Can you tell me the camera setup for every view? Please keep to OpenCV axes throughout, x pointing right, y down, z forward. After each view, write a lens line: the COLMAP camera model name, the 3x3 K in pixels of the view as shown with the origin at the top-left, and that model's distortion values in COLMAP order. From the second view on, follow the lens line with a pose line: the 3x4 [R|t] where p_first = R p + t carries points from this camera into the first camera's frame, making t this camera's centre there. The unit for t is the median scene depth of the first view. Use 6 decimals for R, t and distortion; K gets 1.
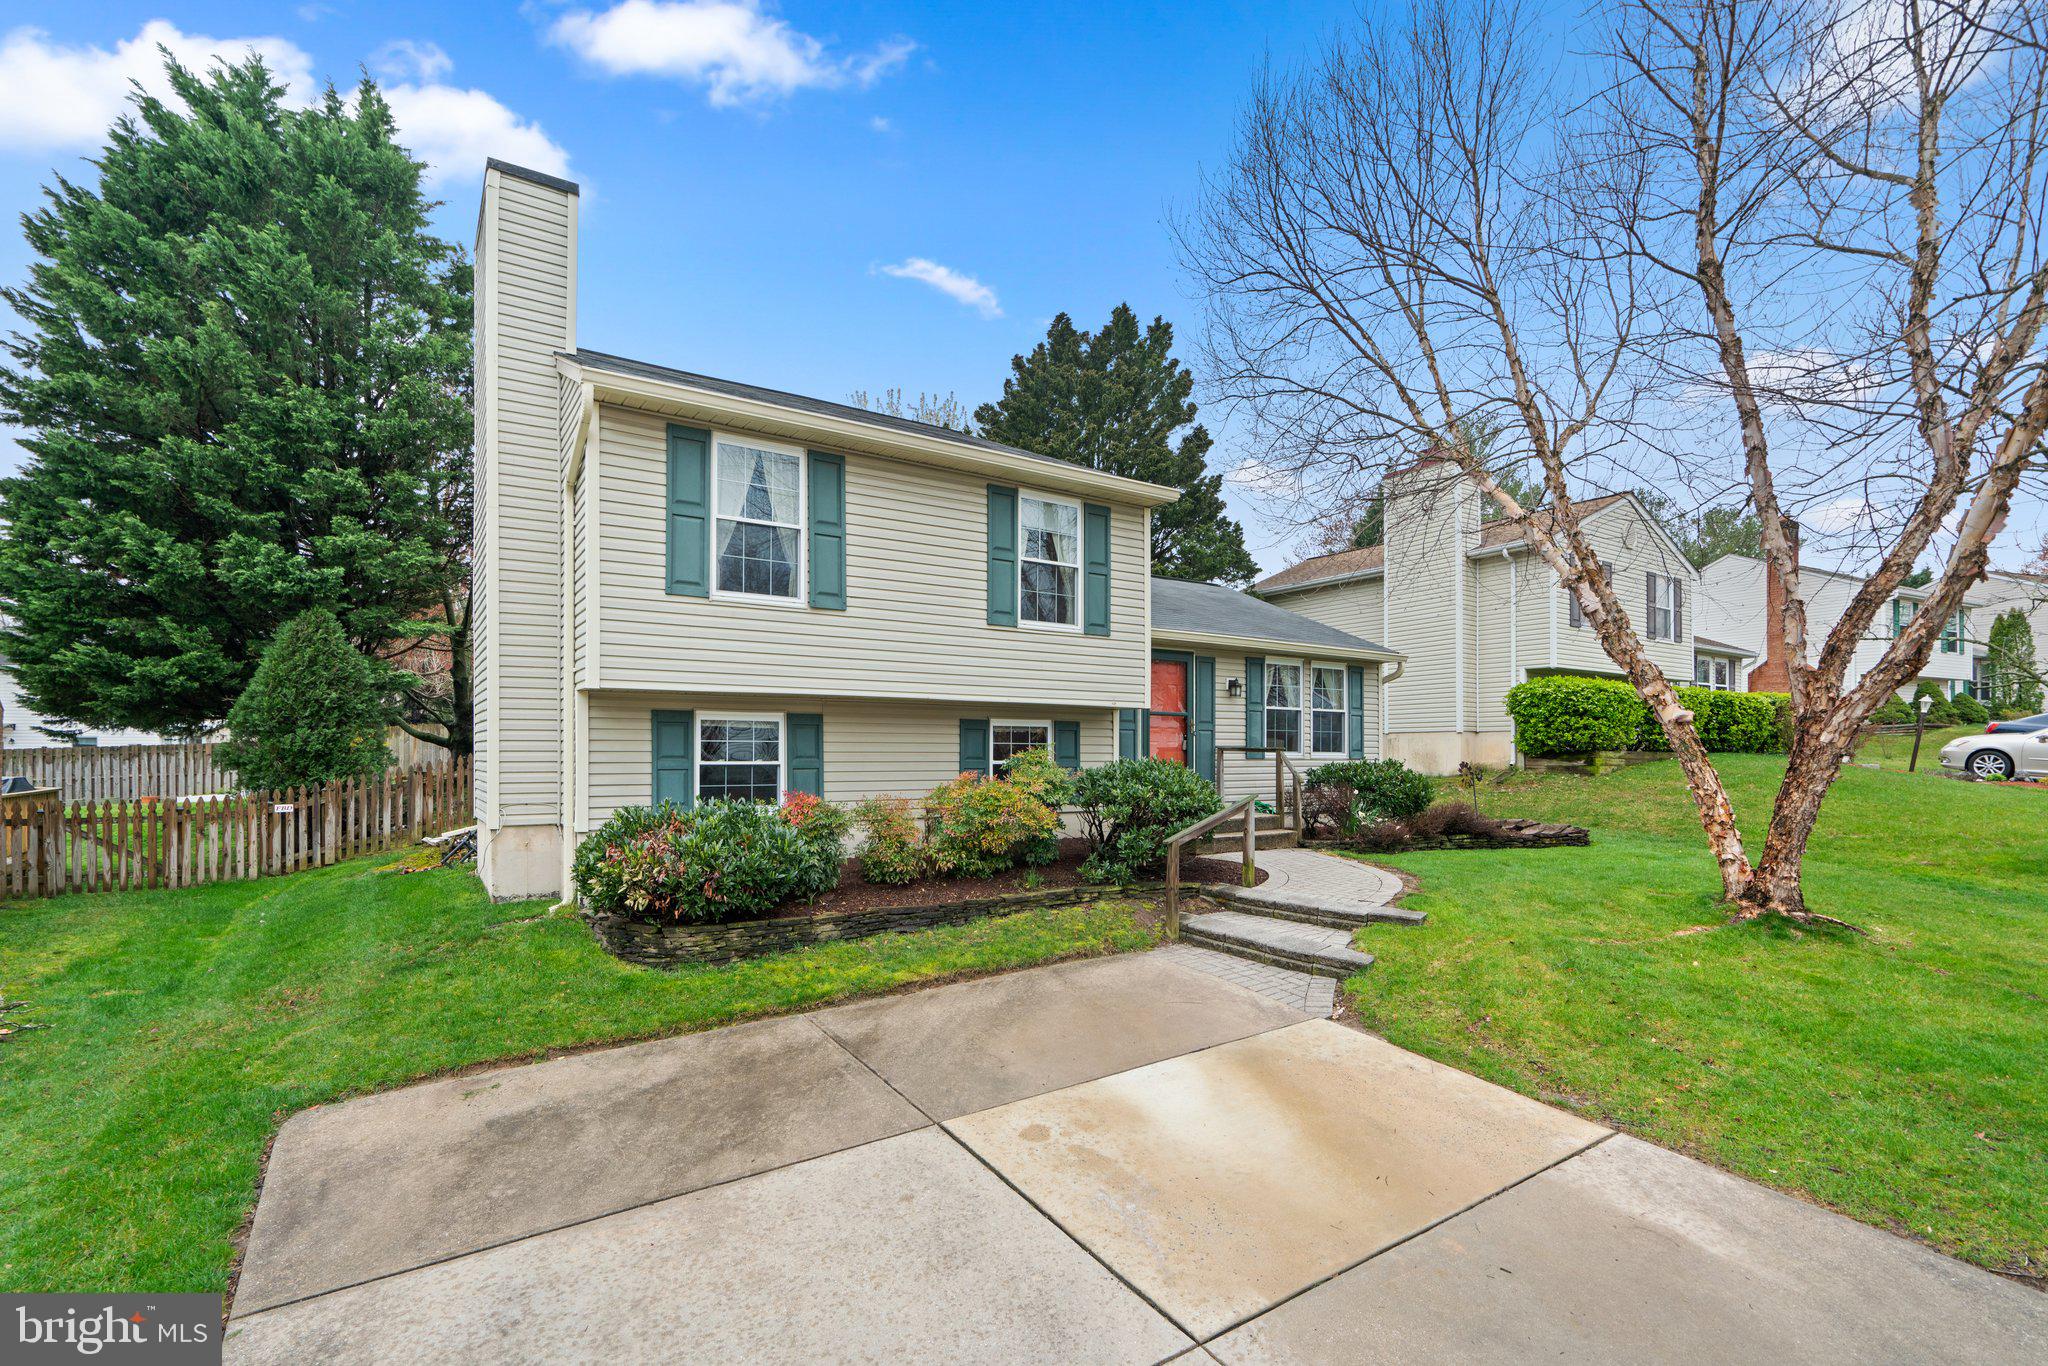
lens RADIAL K [[932.5, 0, 1062.3], [0, 932.5, 747.7], [0, 0, 1]] dist [-0.007241, 0.002295]
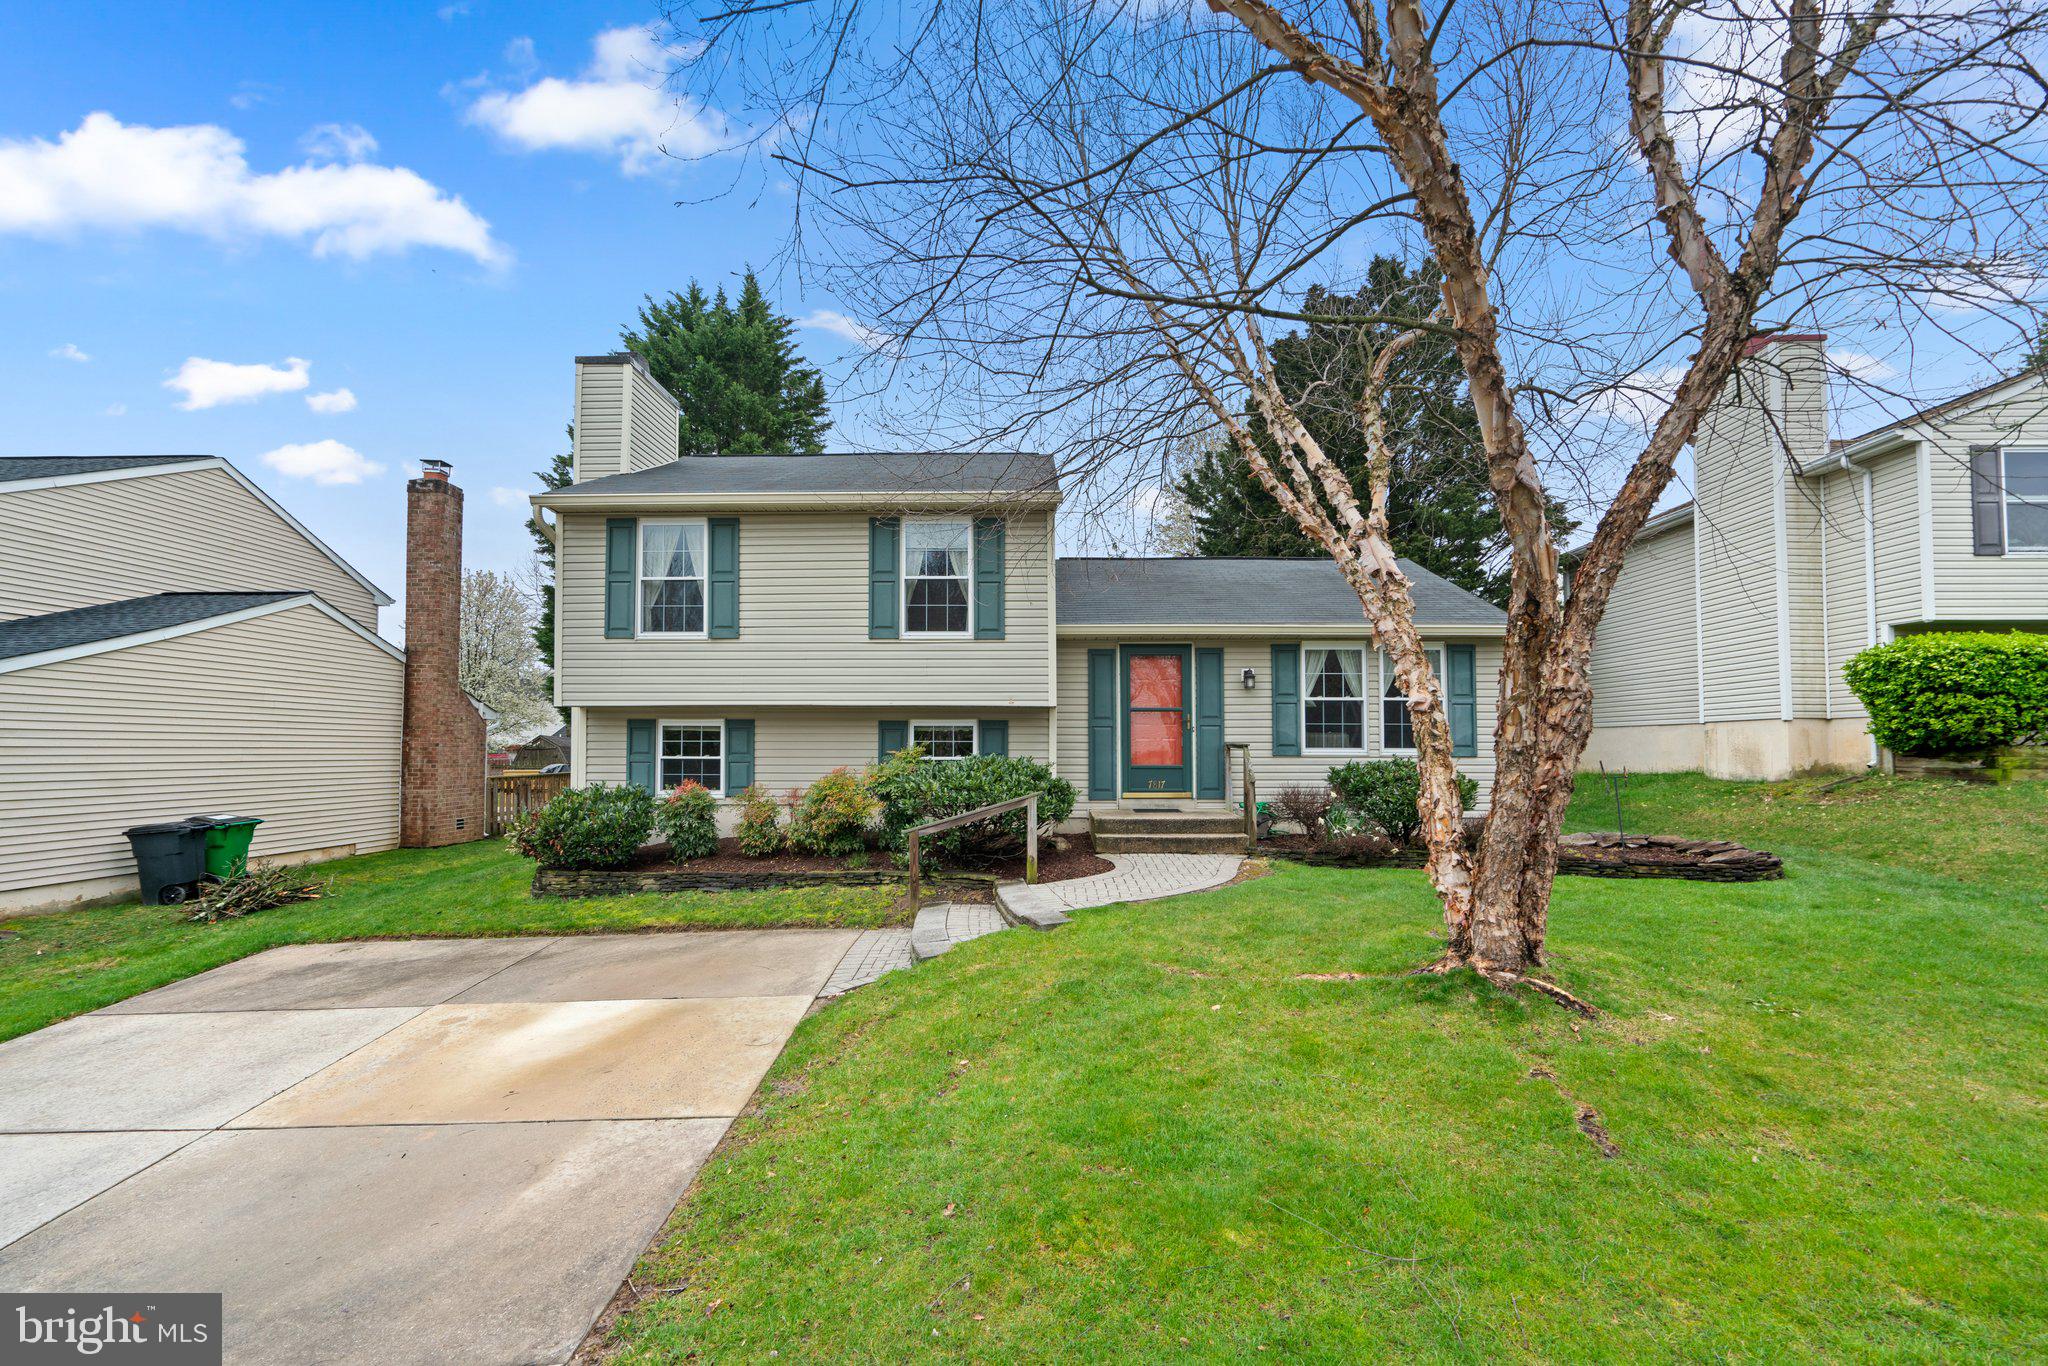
lens RADIAL K [[932.5, 0, 1021.3], [0, 932.5, 714.8], [0, 0, 1]] dist [-0.007241, 0.002295]
pose [[0.821136, -0.021845, -0.570314, 0.761091], [0.004058, 0.999465, -0.032440, 0.000480], [0.570718, 0.024324, 0.820786, 0.166573]]
